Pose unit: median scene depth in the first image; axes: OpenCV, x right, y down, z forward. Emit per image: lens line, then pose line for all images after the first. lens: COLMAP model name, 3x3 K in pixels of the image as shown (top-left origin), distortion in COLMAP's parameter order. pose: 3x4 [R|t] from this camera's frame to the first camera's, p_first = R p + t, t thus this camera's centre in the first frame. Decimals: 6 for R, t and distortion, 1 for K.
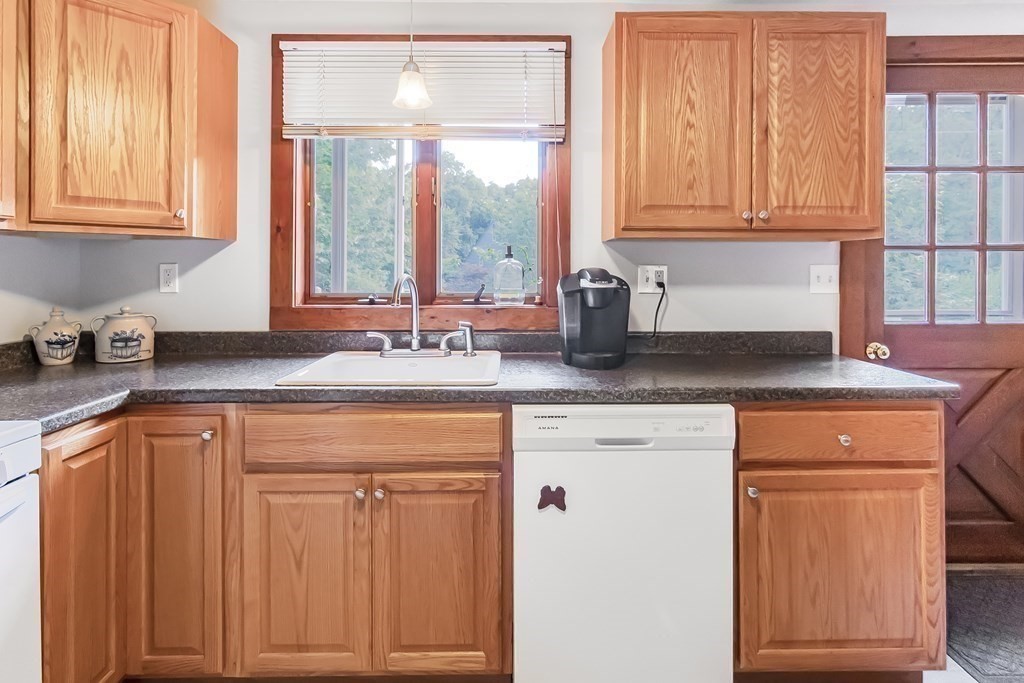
lens RADIAL K [[546.4, 0, 510.0], [0, 546.4, 267.6], [0, 0, 1]] dist [0.000827, -0.000206]
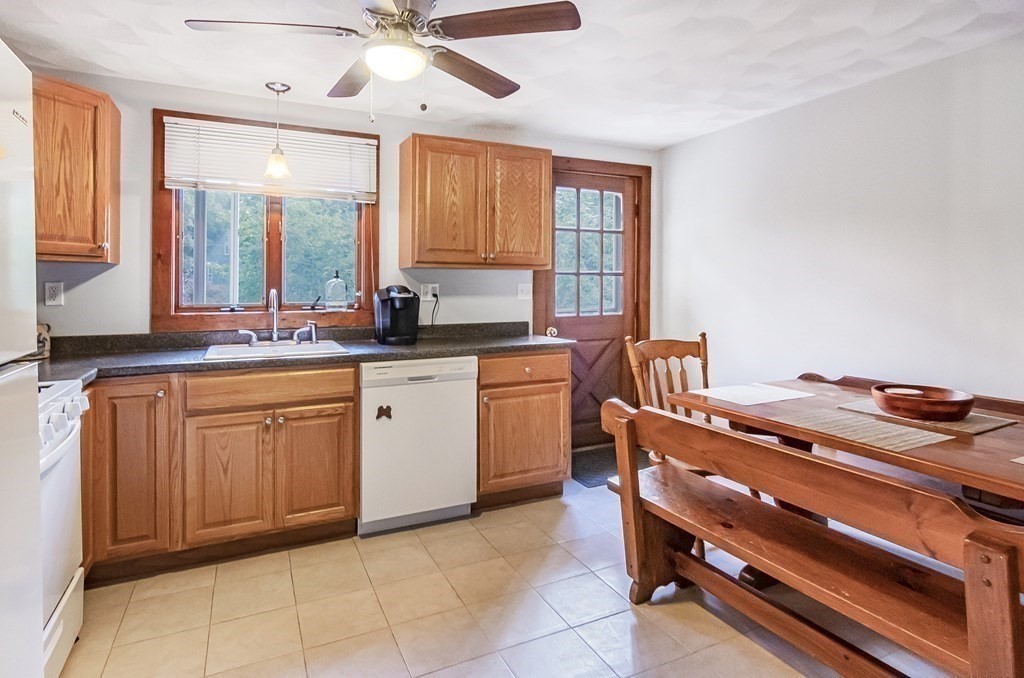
lens RADIAL K [[550.2, 0, 510.4], [0, 550.2, 282.4], [0, 0, 1]] dist [0.000237, -0.000002]
pose [[0.900342, 0.002033, 0.435179, -0.271310], [-0.000469, 0.999993, -0.003701, -0.001838], [-0.435184, 0.003129, 0.900336, -0.657690]]
